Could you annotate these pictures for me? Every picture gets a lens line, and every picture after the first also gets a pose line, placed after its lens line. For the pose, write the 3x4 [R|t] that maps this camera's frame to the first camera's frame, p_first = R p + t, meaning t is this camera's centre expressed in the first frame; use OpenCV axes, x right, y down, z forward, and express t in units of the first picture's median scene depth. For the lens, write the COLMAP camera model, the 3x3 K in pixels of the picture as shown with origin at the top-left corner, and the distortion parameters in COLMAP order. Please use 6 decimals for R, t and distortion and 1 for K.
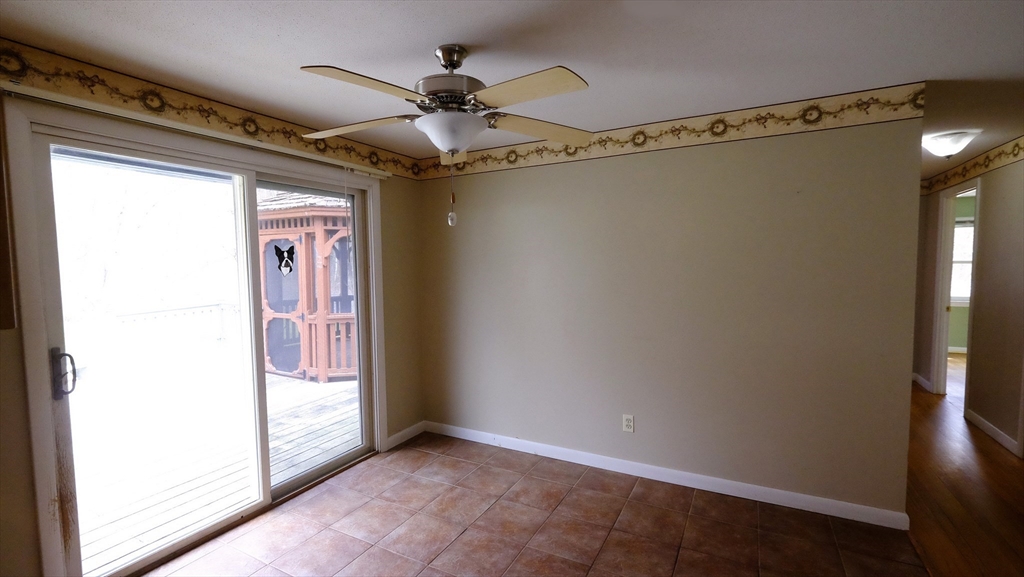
lens RADIAL K [[451.4, 0, 515.4], [0, 451.4, 286.5], [0, 0, 1]] dist [-0.000262, -0.000066]
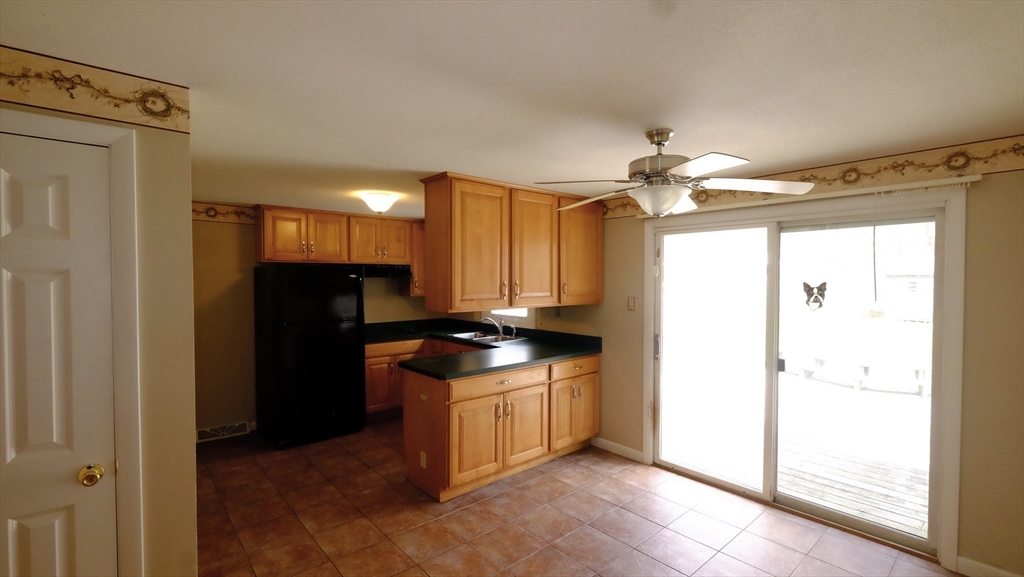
lens RADIAL K [[451.4, 0, 514.2], [0, 451.4, 286.2], [0, 0, 1]] dist [-0.000262, -0.000066]
pose [[-0.347580, 0.029010, -0.937201, 0.732298], [-0.048787, 0.997608, 0.048974, -0.099047], [0.936380, 0.062745, -0.345333, 0.702228]]
